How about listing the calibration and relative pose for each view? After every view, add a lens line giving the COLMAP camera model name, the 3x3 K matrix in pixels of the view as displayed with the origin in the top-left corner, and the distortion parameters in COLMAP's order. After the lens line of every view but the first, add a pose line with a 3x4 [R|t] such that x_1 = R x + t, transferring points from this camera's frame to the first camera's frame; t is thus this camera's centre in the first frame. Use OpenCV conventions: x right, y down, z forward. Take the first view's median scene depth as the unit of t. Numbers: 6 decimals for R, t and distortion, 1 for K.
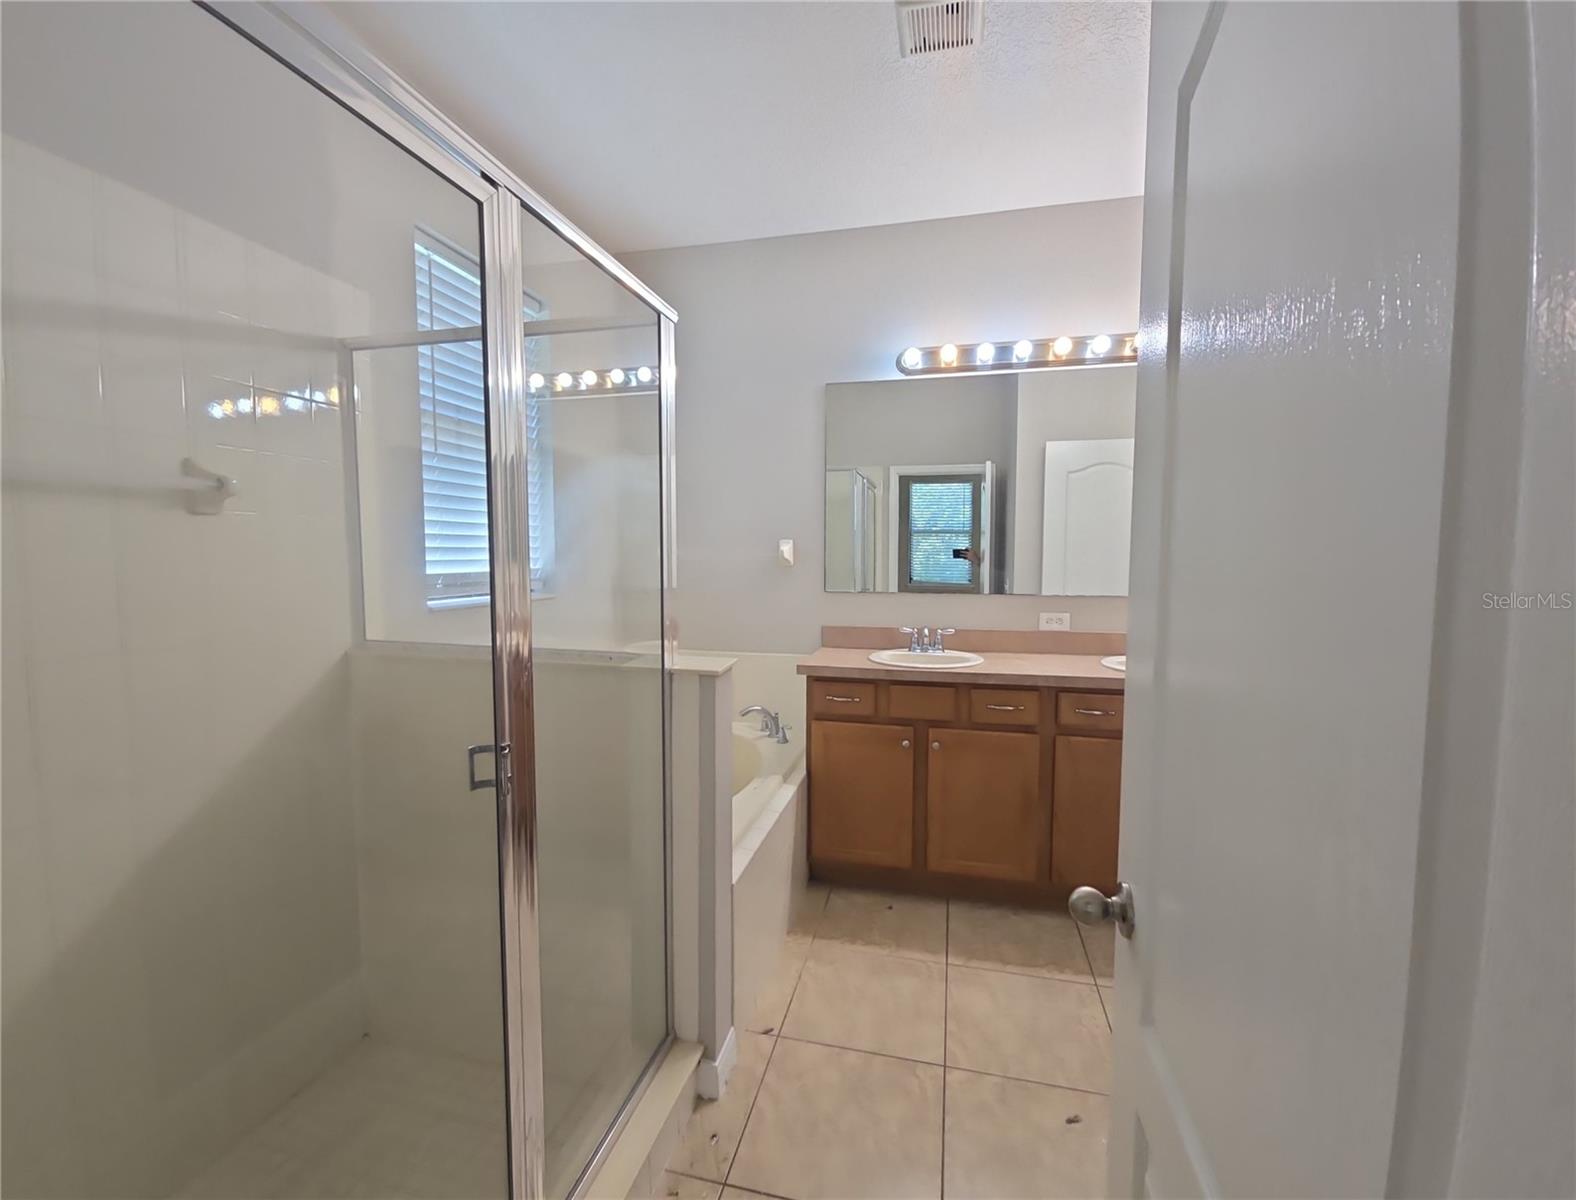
lens RADIAL K [[678.0, 0, 781.8], [0, 678.0, 603.7], [0, 0, 1]] dist [0.017842, -0.011810]
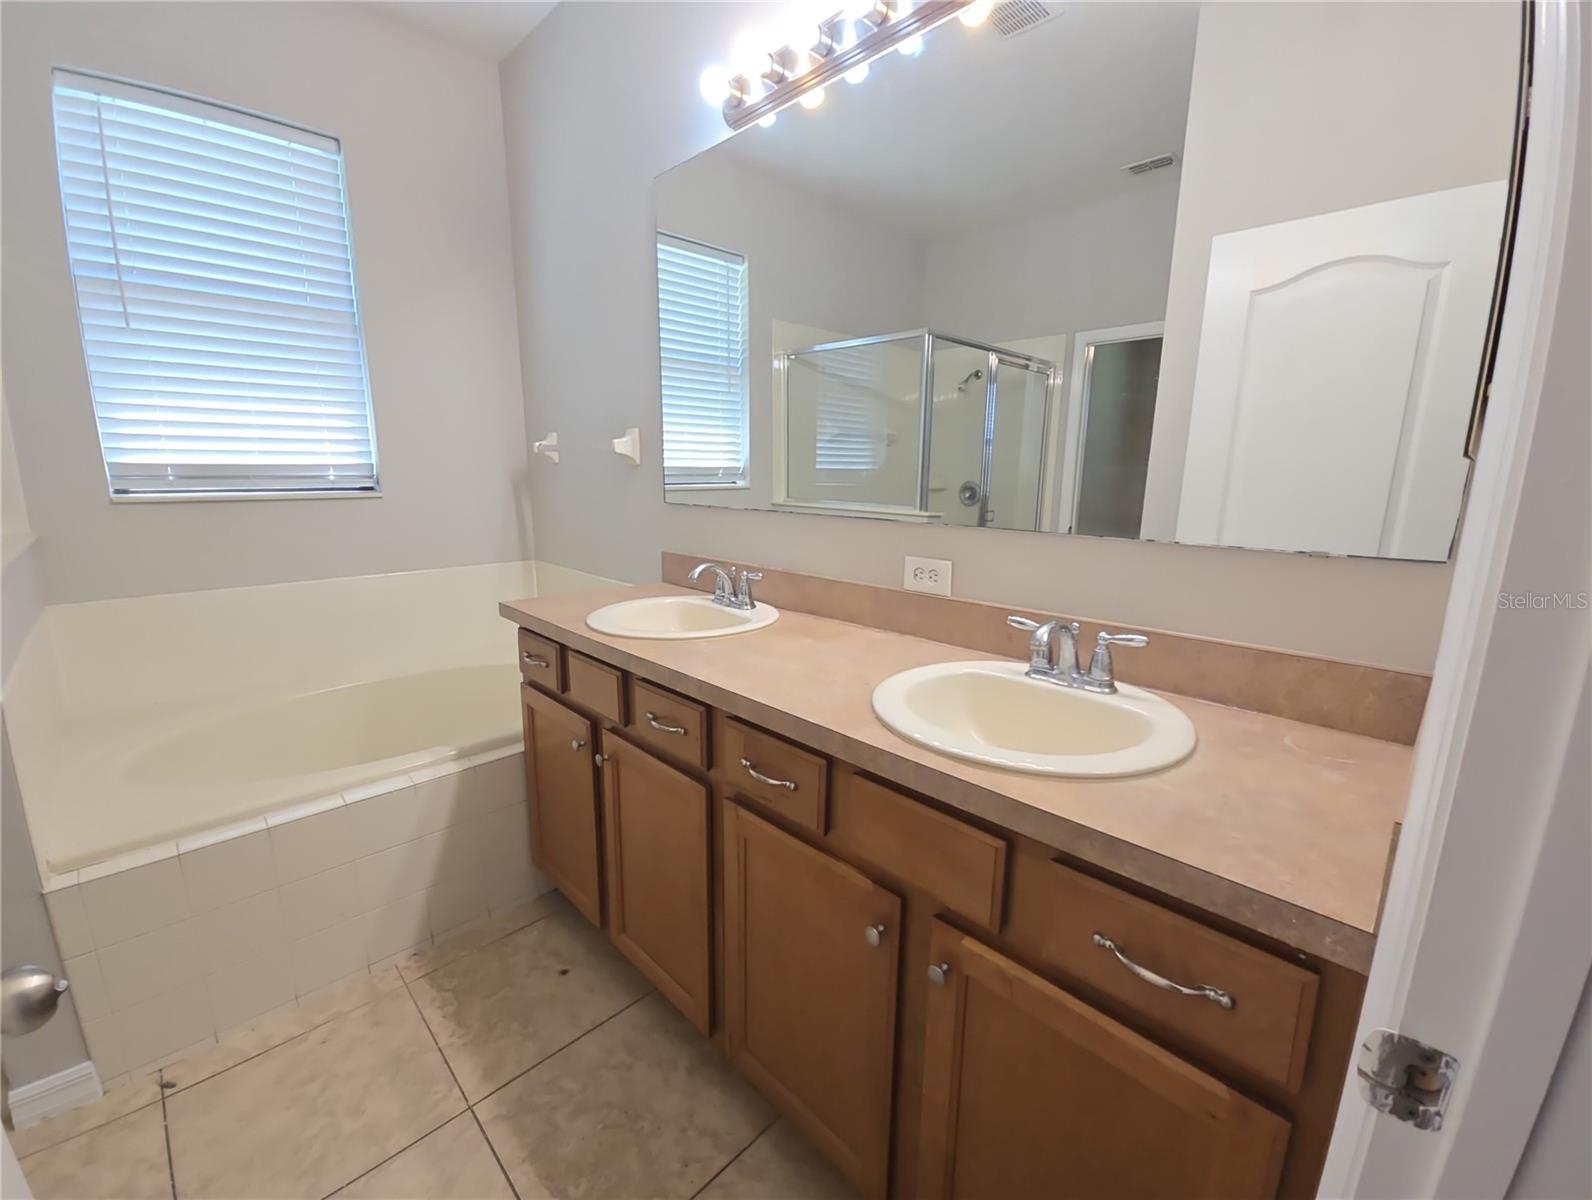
lens RADIAL K [[657.8, 0, 792.9], [0, 657.8, 604.2], [0, 0, 1]] dist [0.000928, -0.001038]
pose [[0.854618, 0.111868, -0.507064, 0.620576], [-0.047991, 0.989354, 0.137387, -0.016553], [0.517036, -0.093079, 0.850888, 0.570384]]
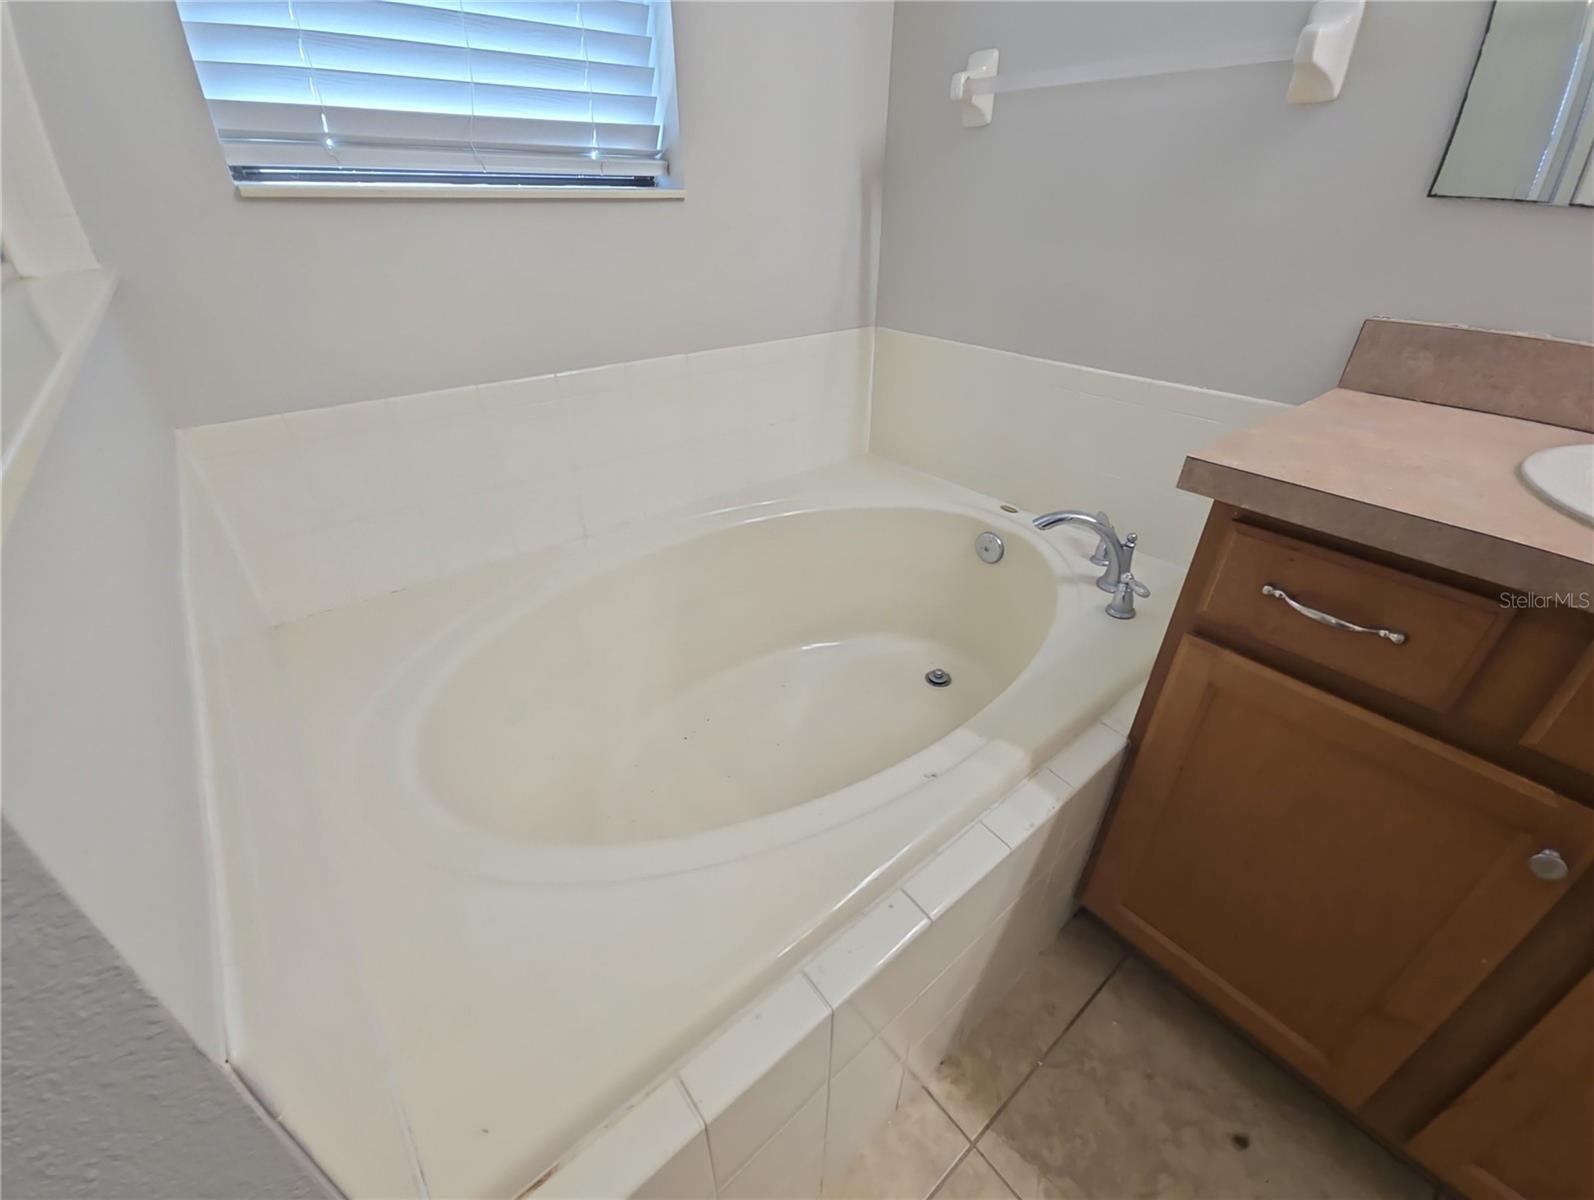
lens RADIAL K [[658.6, 0, 793.9], [0, 658.6, 604.2], [0, 0, 1]] dist [0.000928, -0.001038]
pose [[0.804578, 0.312853, -0.504754, 0.048485], [-0.047294, 0.881031, 0.470688, 0.020167], [0.591961, -0.354834, 0.723654, 0.662424]]
